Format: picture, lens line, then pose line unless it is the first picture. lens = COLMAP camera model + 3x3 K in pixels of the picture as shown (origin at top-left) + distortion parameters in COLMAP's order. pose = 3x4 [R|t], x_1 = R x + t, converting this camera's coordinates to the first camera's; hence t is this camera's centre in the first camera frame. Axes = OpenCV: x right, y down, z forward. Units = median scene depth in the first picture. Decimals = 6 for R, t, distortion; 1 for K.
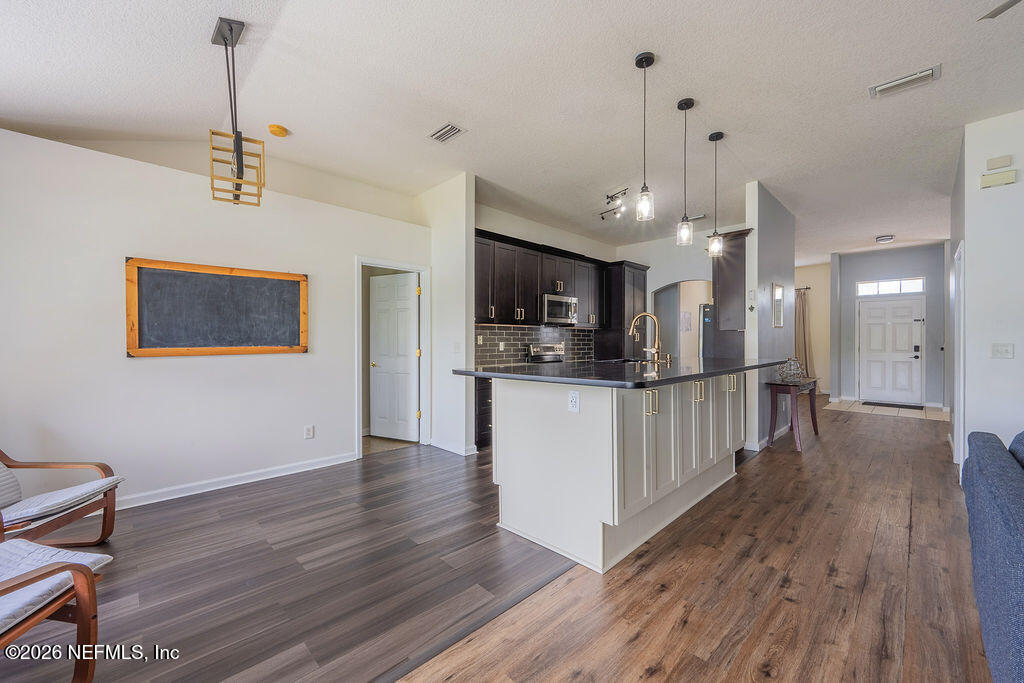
lens RADIAL K [[403.7, 0, 513.0], [0, 403.7, 342.4], [0, 0, 1]] dist [-0.003456, 0.000756]
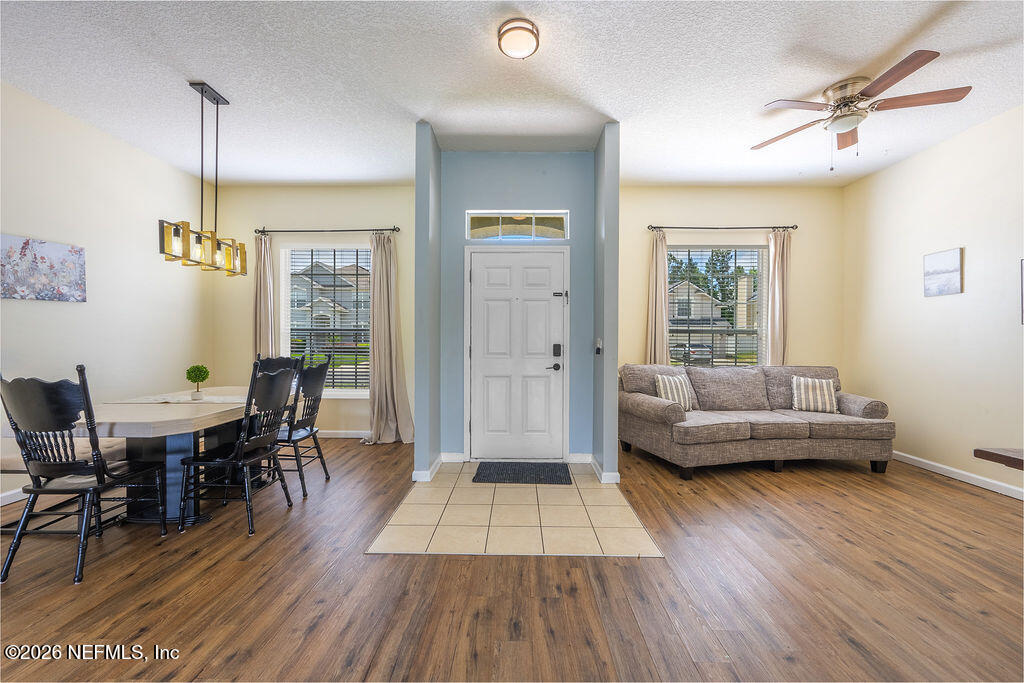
lens RADIAL K [[403.7, 0, 515.0], [0, 403.7, 344.0], [0, 0, 1]] dist [-0.003456, 0.000756]
pose [[0.712974, -0.000863, 0.701190, 0.629793], [-0.002083, 0.999992, 0.003348, 0.006149], [-0.701188, -0.003847, 0.712967, 0.699108]]
